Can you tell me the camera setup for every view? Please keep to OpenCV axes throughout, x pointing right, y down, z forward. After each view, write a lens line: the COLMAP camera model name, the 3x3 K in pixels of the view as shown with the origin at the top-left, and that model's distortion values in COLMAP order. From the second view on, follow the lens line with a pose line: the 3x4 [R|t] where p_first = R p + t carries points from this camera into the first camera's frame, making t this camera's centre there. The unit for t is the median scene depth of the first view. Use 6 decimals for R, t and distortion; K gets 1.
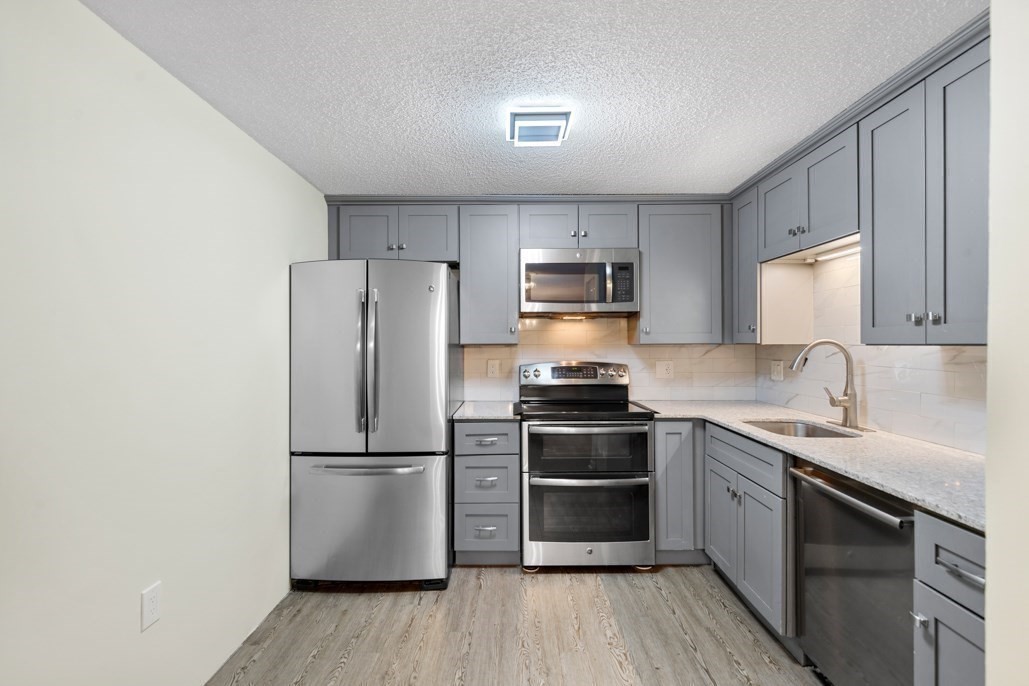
lens RADIAL K [[466.3, 0, 516.5], [0, 466.3, 346.8], [0, 0, 1]] dist [0.010154, -0.001796]
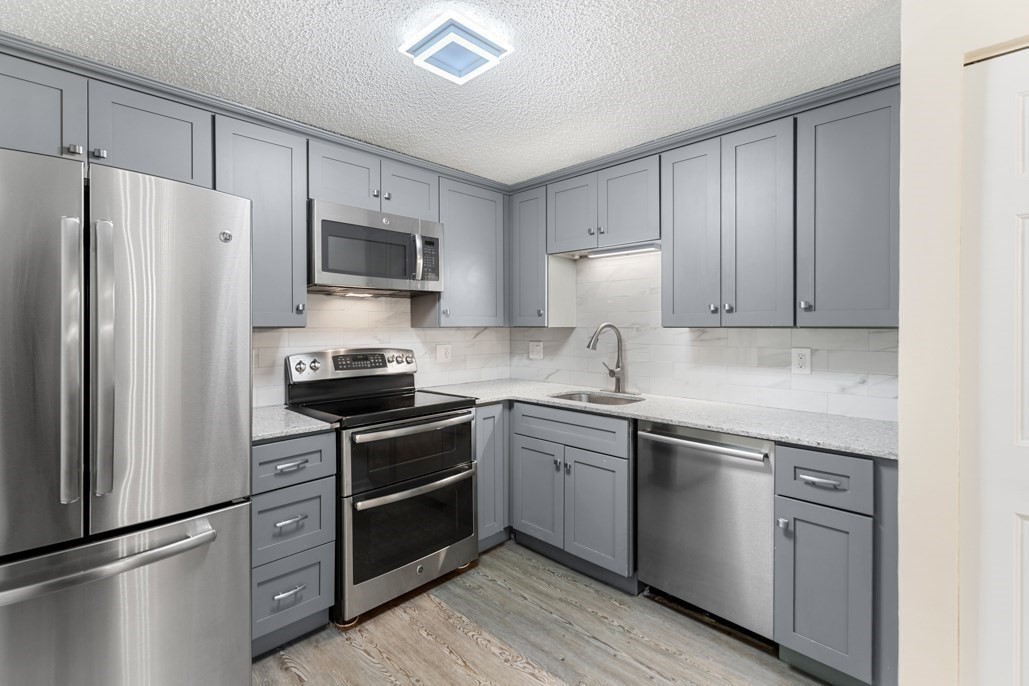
lens RADIAL K [[466.3, 0, 515.1], [0, 466.3, 329.6], [0, 0, 1]] dist [0.010154, -0.001796]
pose [[0.704057, -0.004301, 0.710130, -0.327138], [0.005135, 0.999986, 0.000965, -0.000887], [-0.710125, 0.002967, 0.704069, 0.273247]]
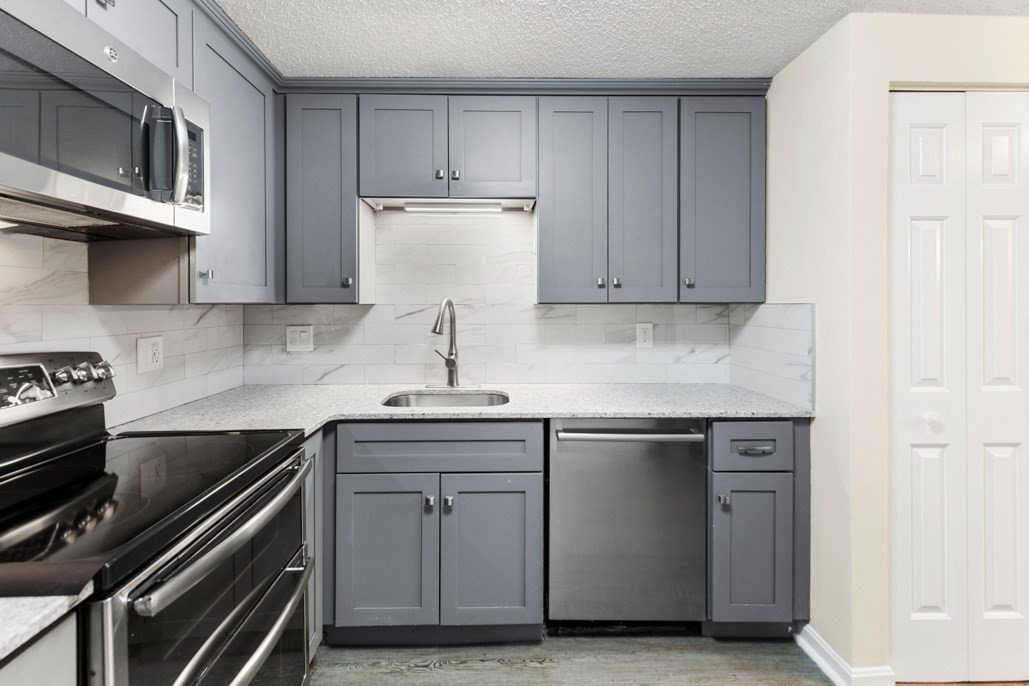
lens RADIAL K [[466.3, 0, 500.6], [0, 466.3, 307.7], [0, 0, 1]] dist [0.010154, -0.001796]
pose [[-0.017769, -0.005298, 0.999828, -0.243717], [0.009668, 0.999938, 0.005470, -0.000937], [-0.999795, 0.009763, -0.017717, 0.789141]]
